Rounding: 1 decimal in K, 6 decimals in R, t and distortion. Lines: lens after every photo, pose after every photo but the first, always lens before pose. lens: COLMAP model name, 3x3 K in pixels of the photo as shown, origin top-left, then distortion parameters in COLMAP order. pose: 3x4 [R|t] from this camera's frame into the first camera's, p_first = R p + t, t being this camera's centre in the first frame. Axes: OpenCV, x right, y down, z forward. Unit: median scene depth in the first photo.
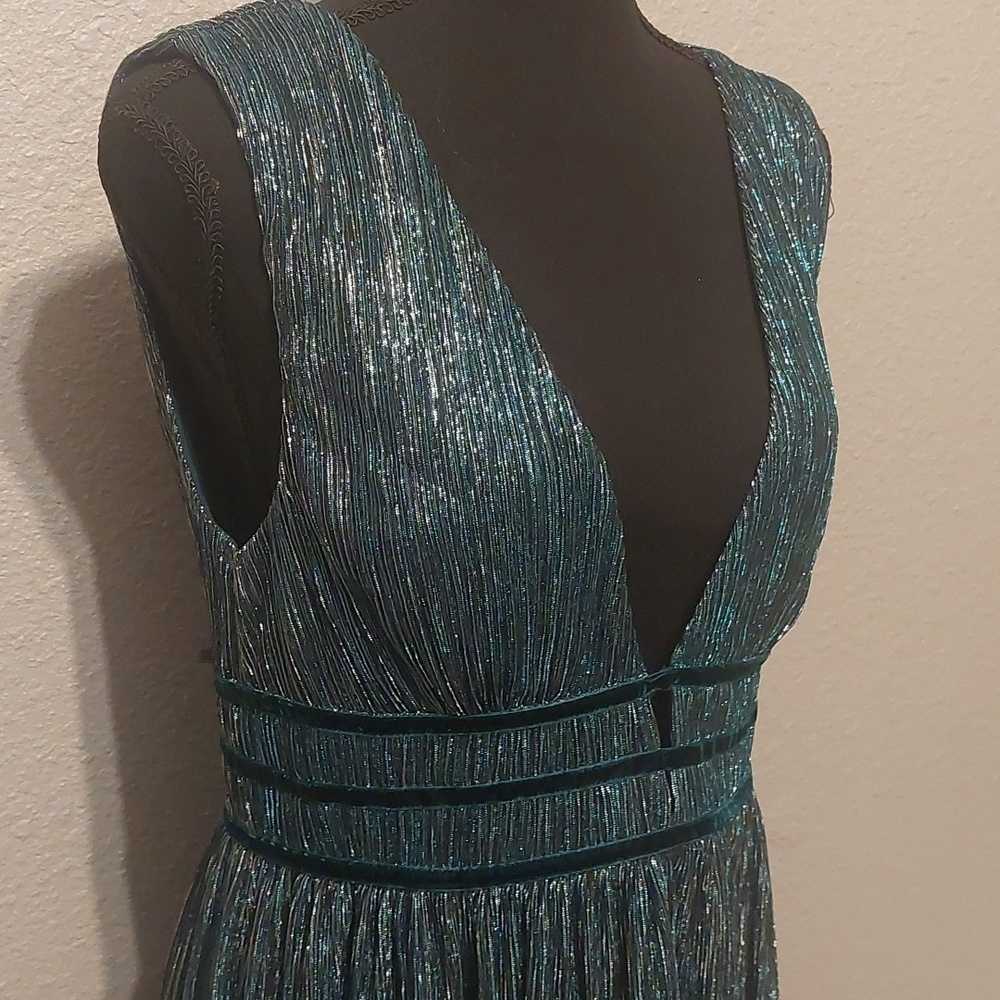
lens RADIAL K [[1655.4, 0, 499.6], [0, 1655.4, 497.6], [0, 0, 1]] dist [0.092883, 0.000000]
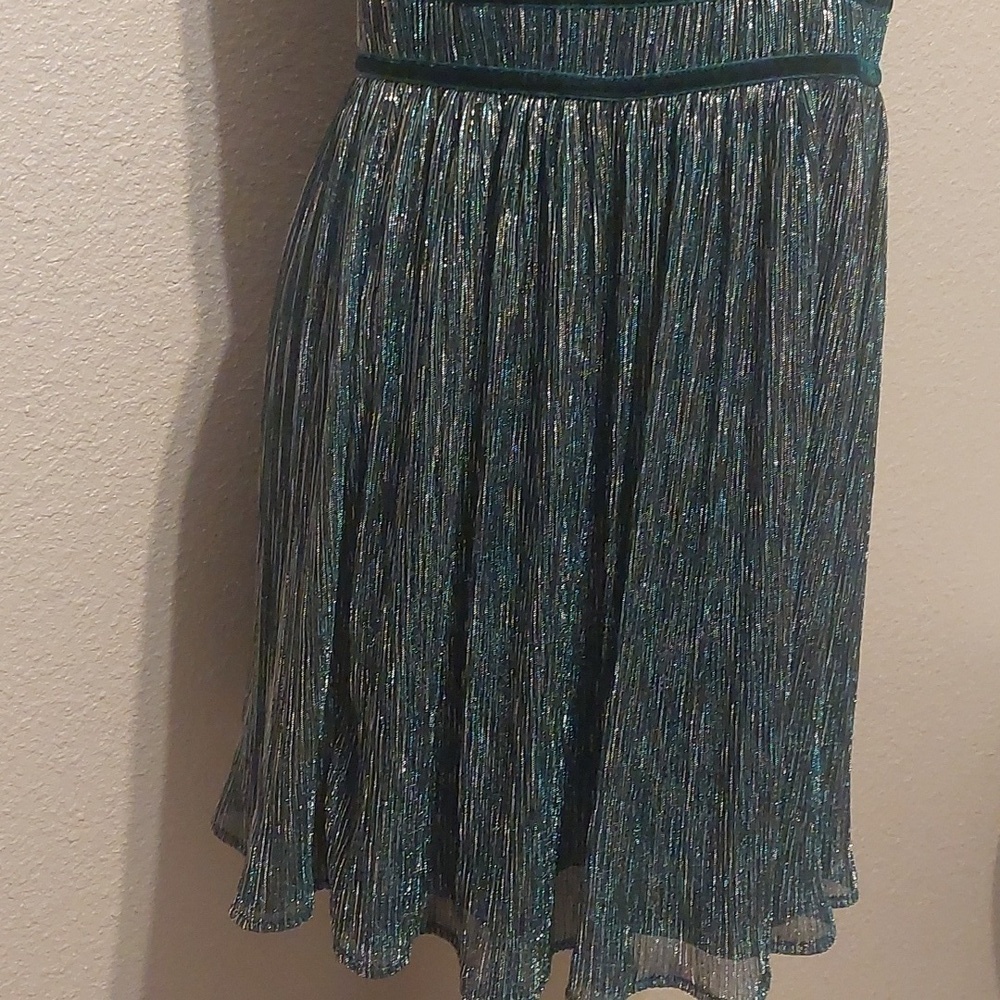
lens RADIAL K [[1655.4, 0, 505.0], [0, 1655.4, 503.1], [0, 0, 1]] dist [0.092883, 0.000000]
pose [[0.998521, 0.031998, 0.043944, -0.123063], [-0.036879, 0.992658, 0.115192, 0.359682], [-0.039935, -0.116643, 0.992371, -0.014414]]
